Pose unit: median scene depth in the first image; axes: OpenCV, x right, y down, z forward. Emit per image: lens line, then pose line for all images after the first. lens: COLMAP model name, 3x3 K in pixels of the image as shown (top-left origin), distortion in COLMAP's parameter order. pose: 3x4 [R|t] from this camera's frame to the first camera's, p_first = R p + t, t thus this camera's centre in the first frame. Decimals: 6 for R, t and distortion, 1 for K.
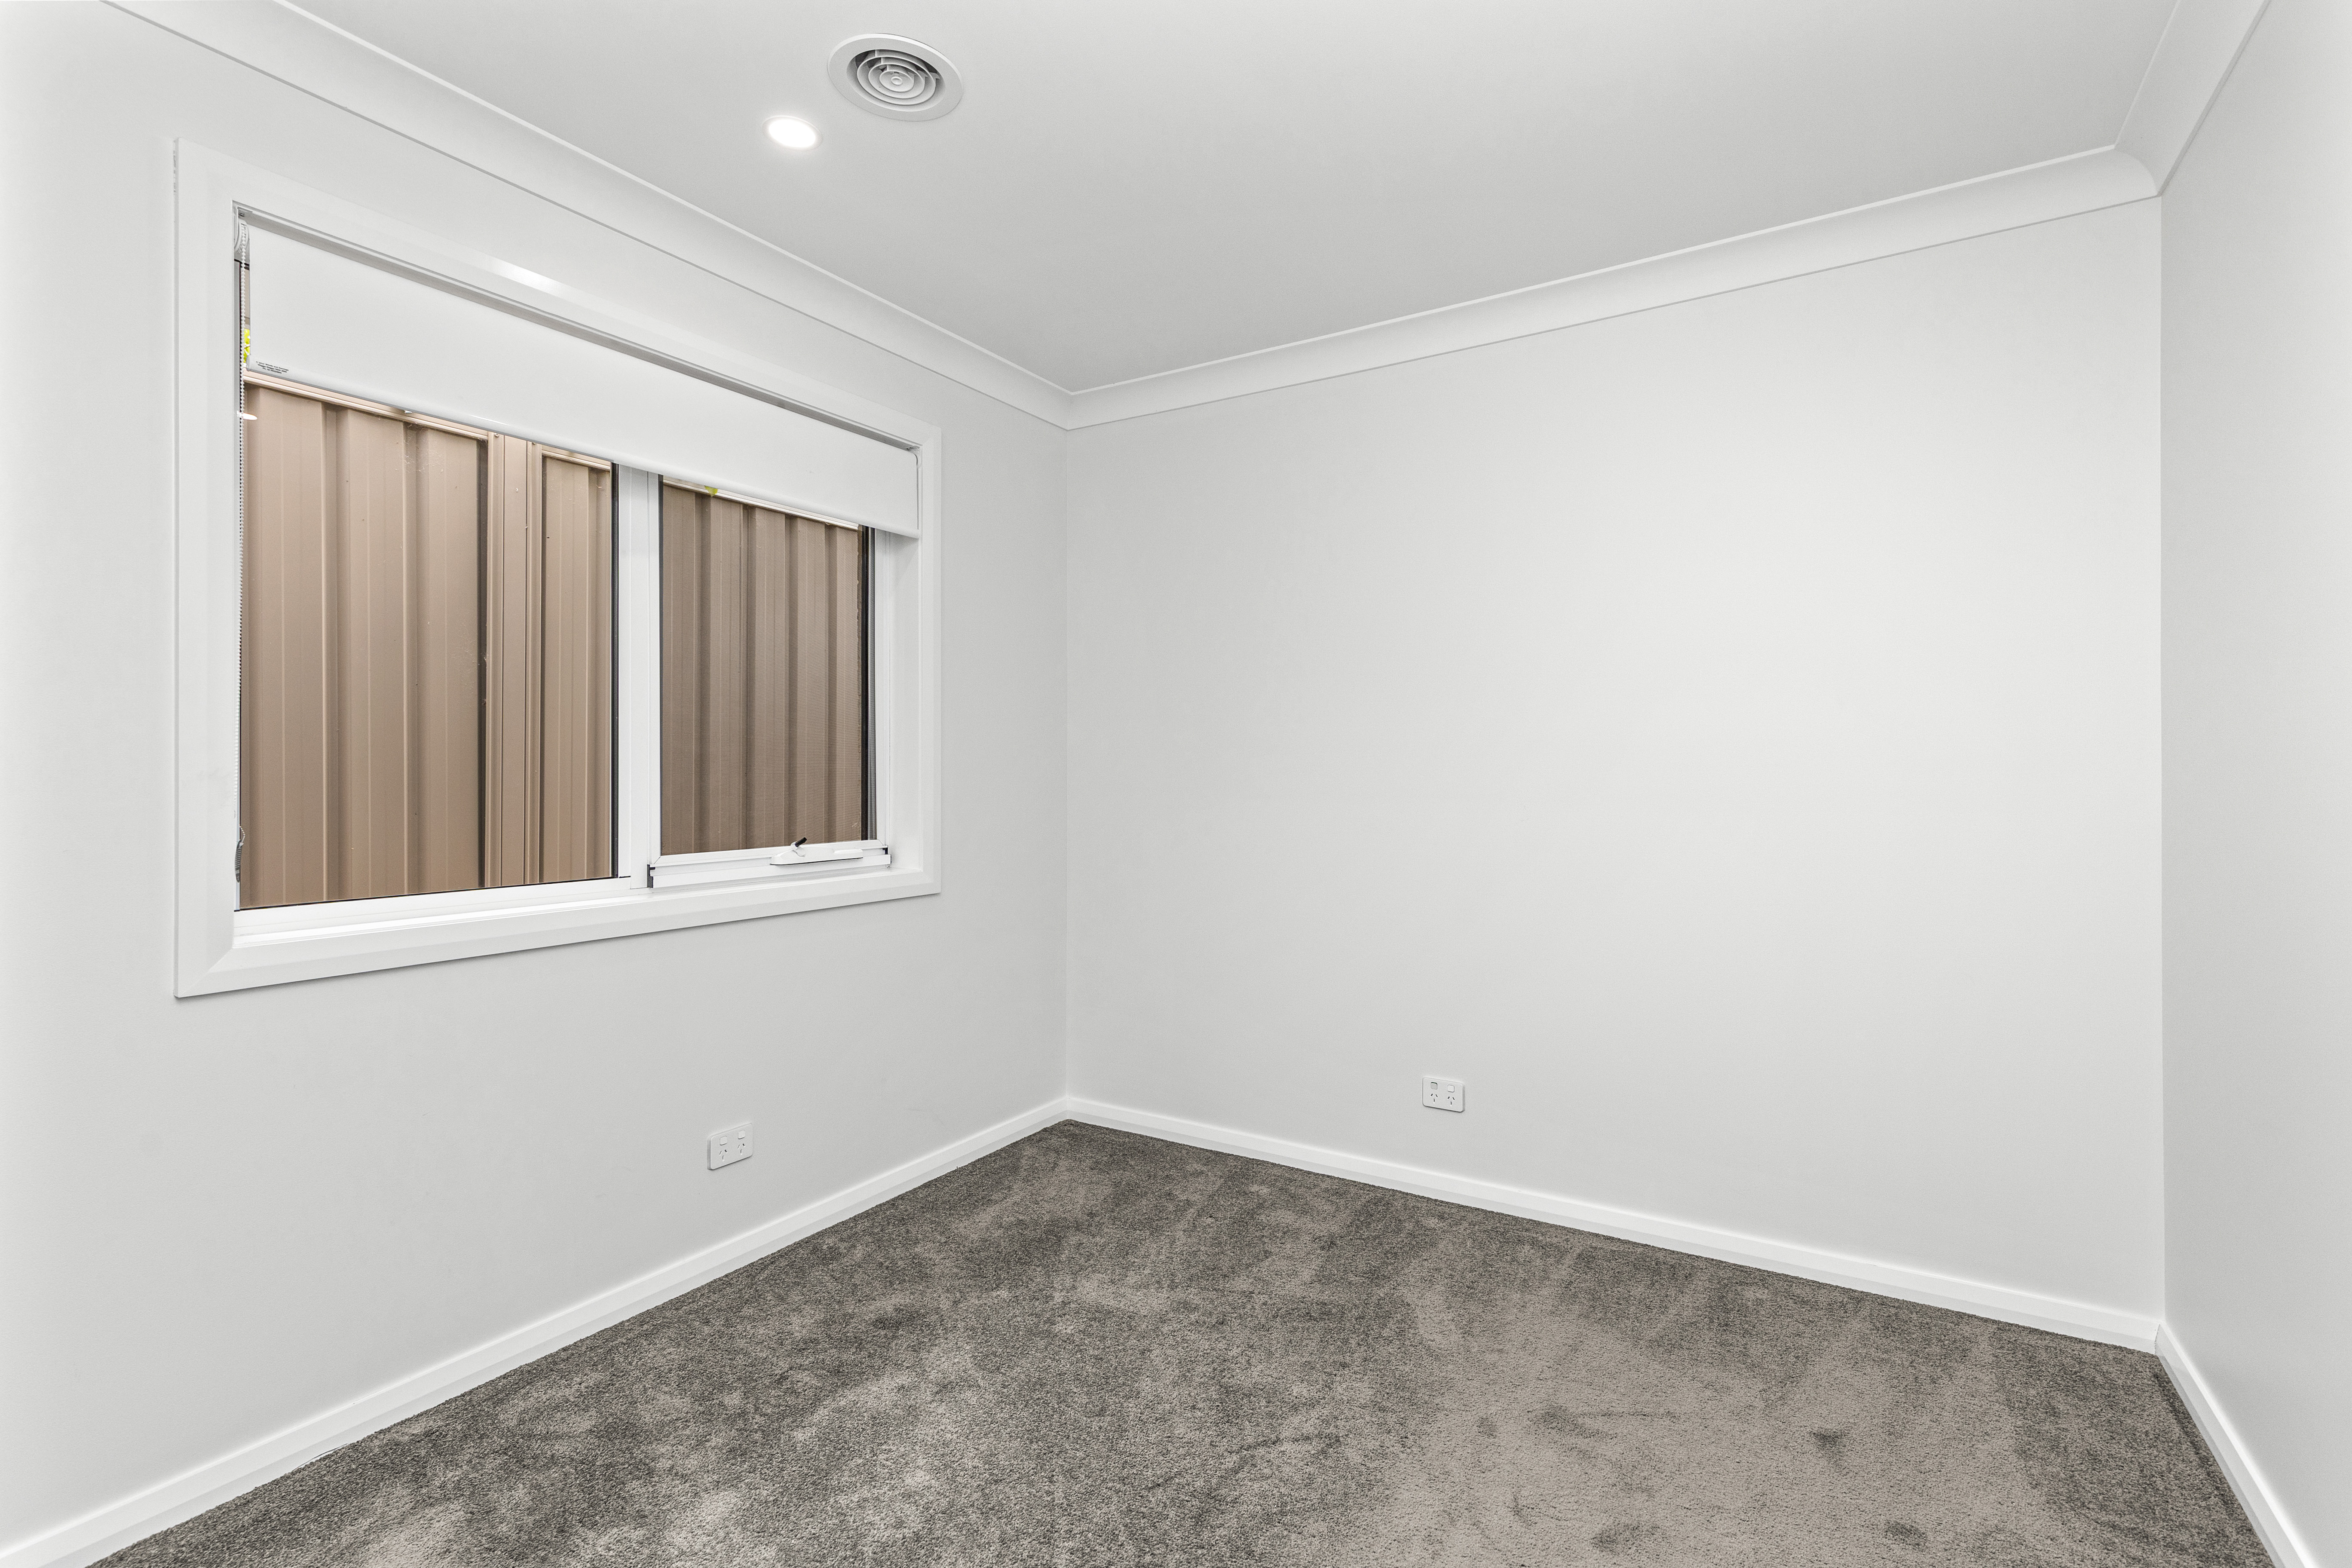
lens RADIAL K [[1055.0, 0, 1183.7], [0, 1055.0, 765.8], [0, 0, 1]] dist [0.000123, 0.000140]
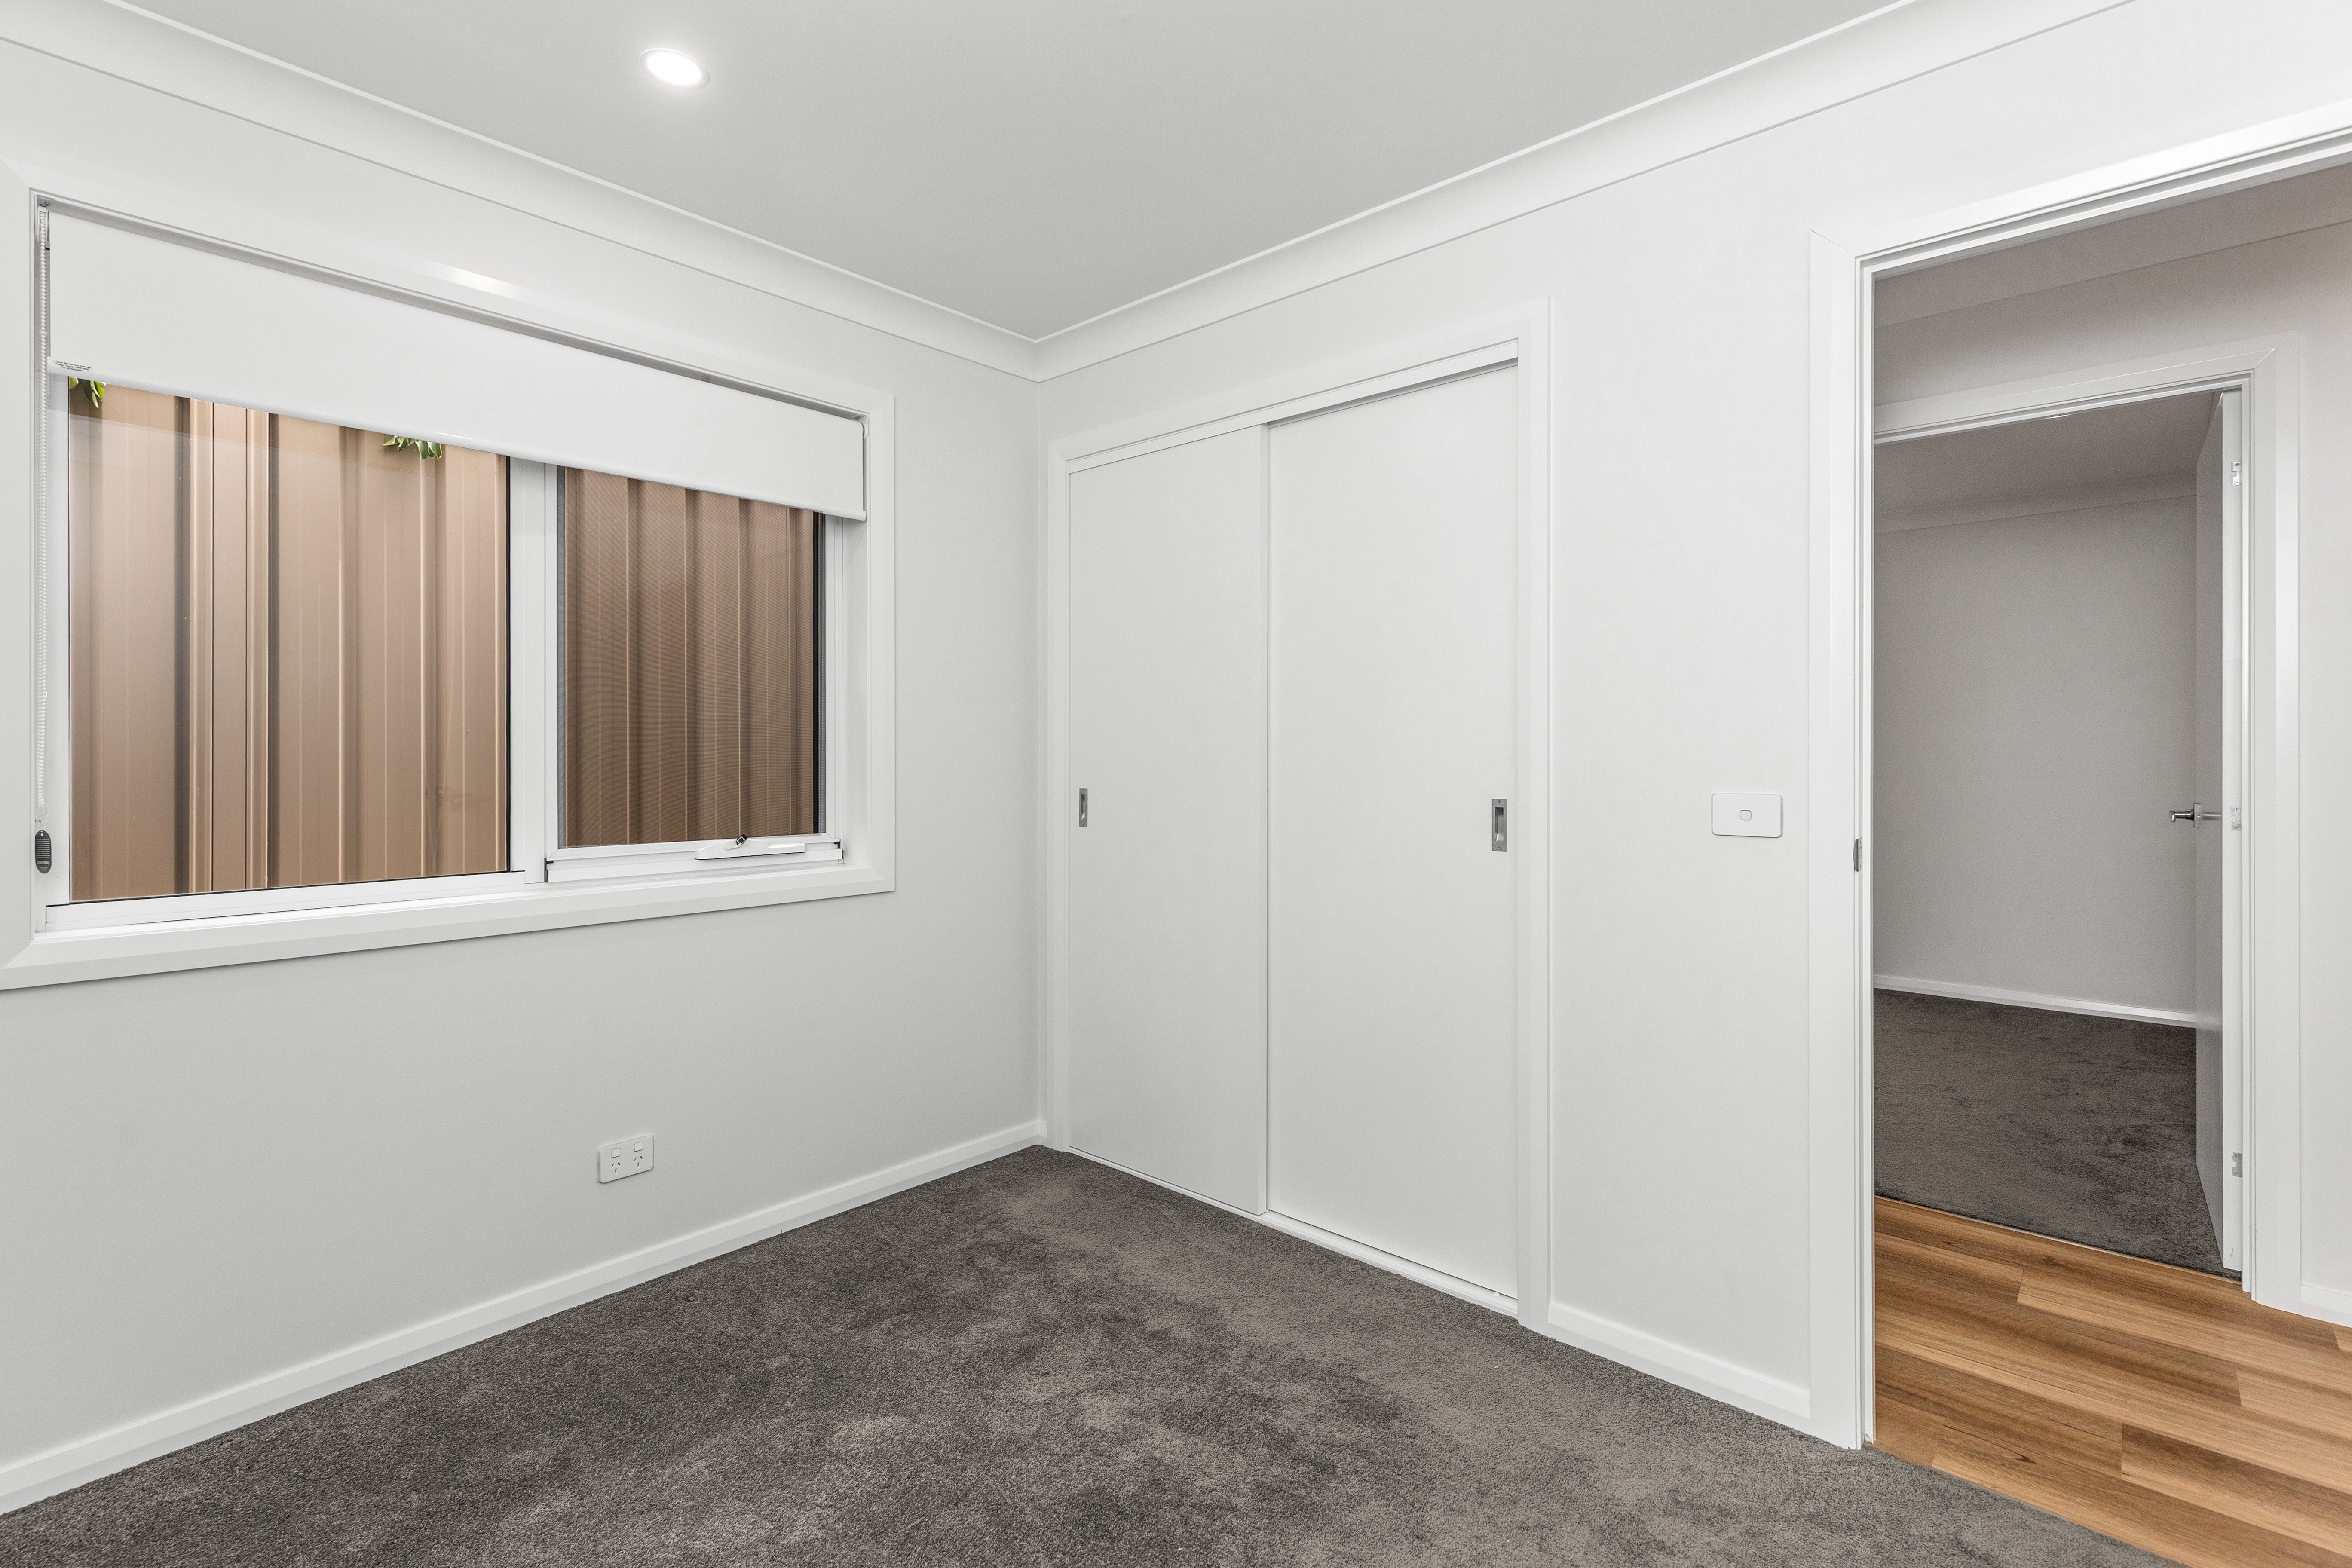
lens RADIAL K [[830.0, 0, 1175.0], [0, 830.0, 752.8], [0, 0, 1]] dist [-0.000616, -0.000172]
pose [[0.954189, -0.007274, -0.299117, 0.263953], [0.006411, 0.999972, -0.003868, 0.003016], [0.299137, 0.001773, 0.954209, 0.434128]]
